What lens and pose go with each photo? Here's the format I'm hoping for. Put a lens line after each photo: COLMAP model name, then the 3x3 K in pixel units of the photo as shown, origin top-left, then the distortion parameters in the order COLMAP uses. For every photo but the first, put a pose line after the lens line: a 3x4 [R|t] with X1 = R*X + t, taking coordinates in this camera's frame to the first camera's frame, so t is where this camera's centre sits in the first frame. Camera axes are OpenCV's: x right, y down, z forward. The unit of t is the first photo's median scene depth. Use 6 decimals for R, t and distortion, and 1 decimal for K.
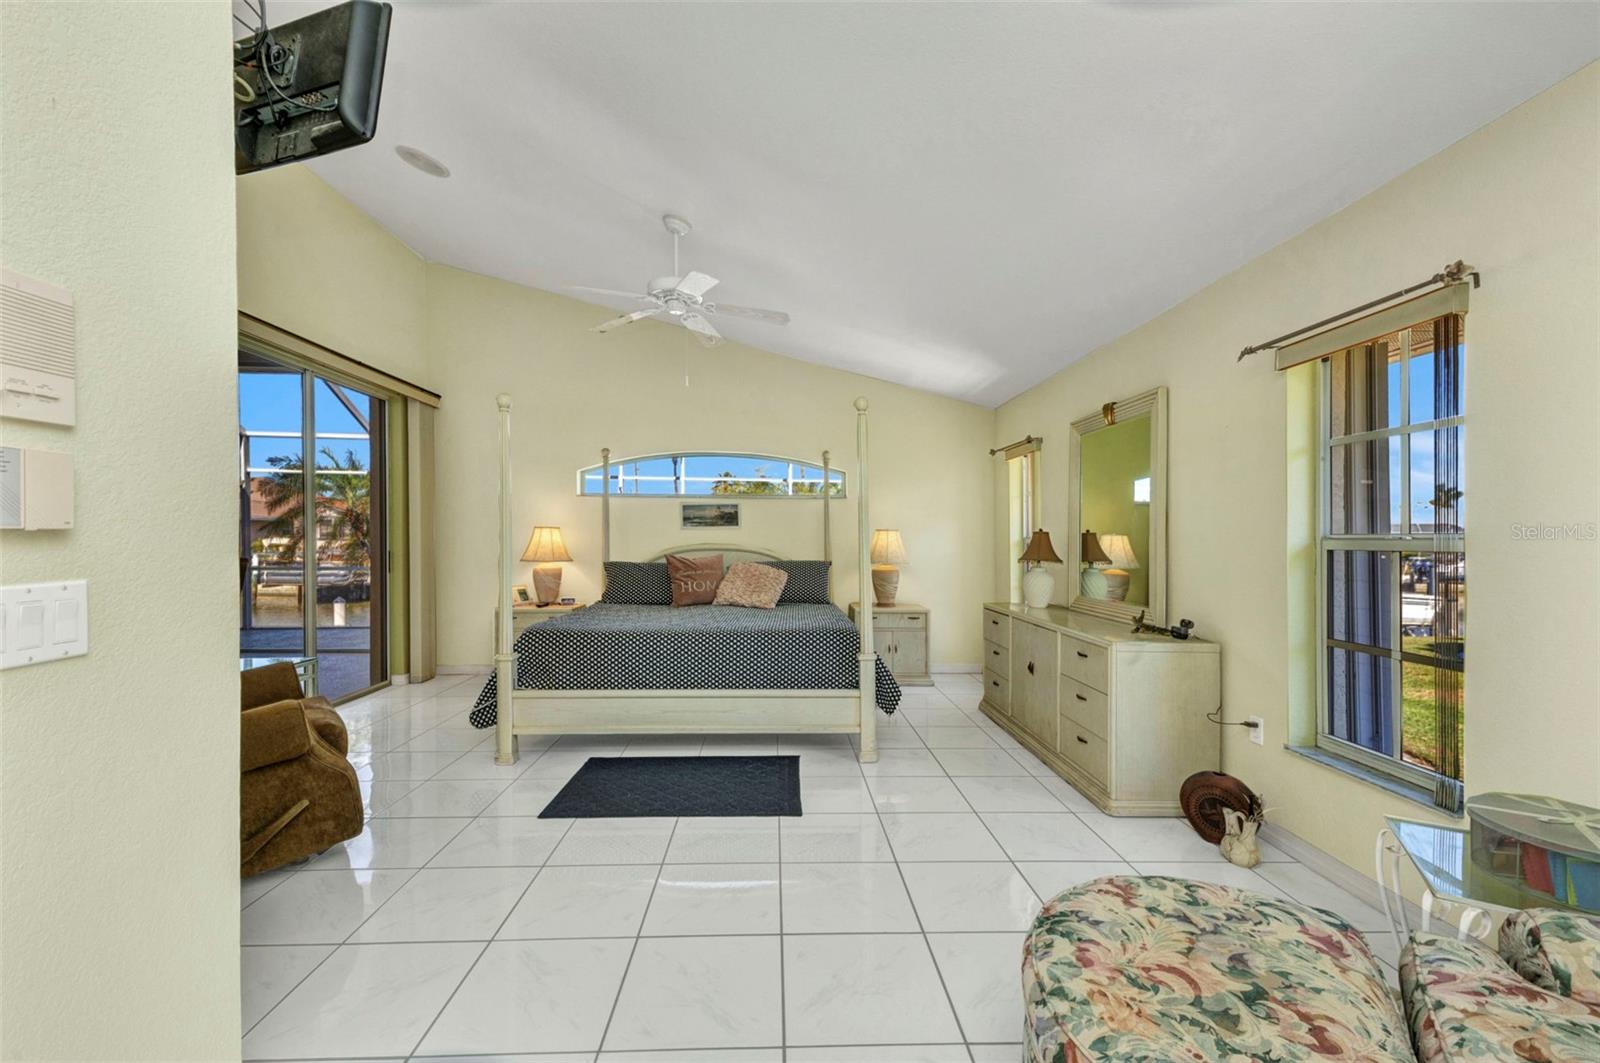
lens RADIAL K [[666.3, 0, 795.3], [0, 666.3, 539.6], [0, 0, 1]] dist [0.014273, 0.000407]
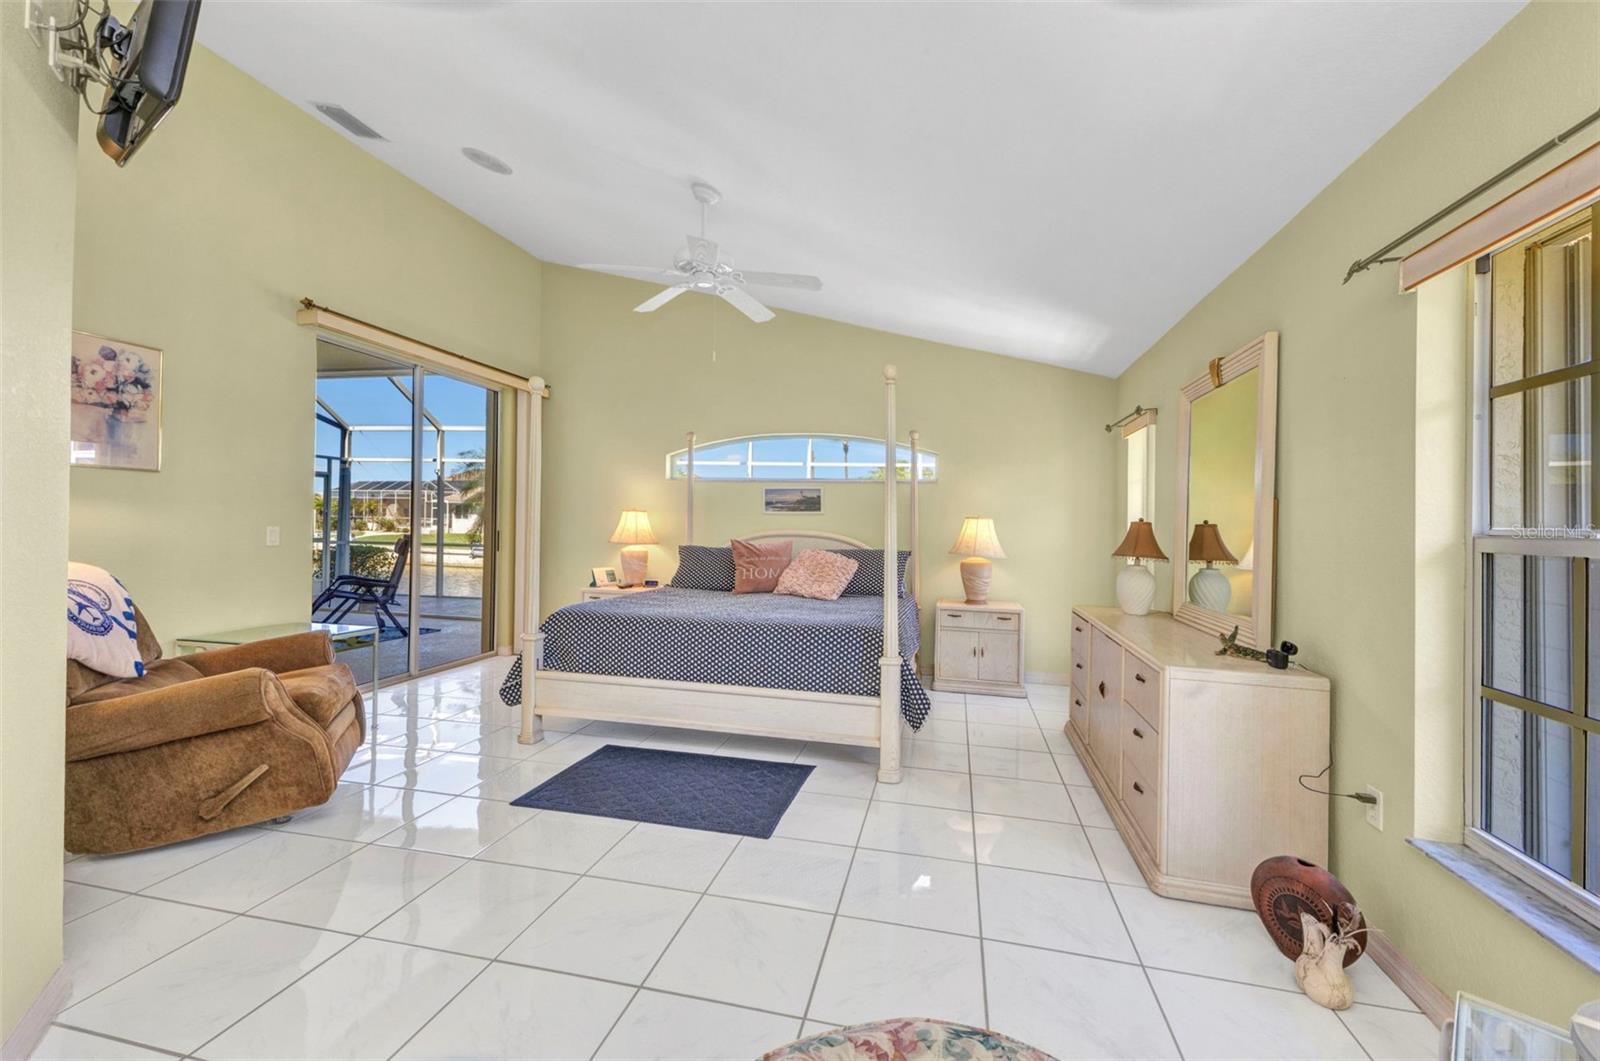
lens RADIAL K [[666.3, 0, 801.6], [0, 666.3, 522.1], [0, 0, 1]] dist [0.014273, 0.000407]
pose [[0.967003, 0.015766, -0.254279, 0.212977], [-0.017785, 0.999826, -0.005644, 0.000526], [0.254145, 0.009980, 0.967115, 0.123082]]
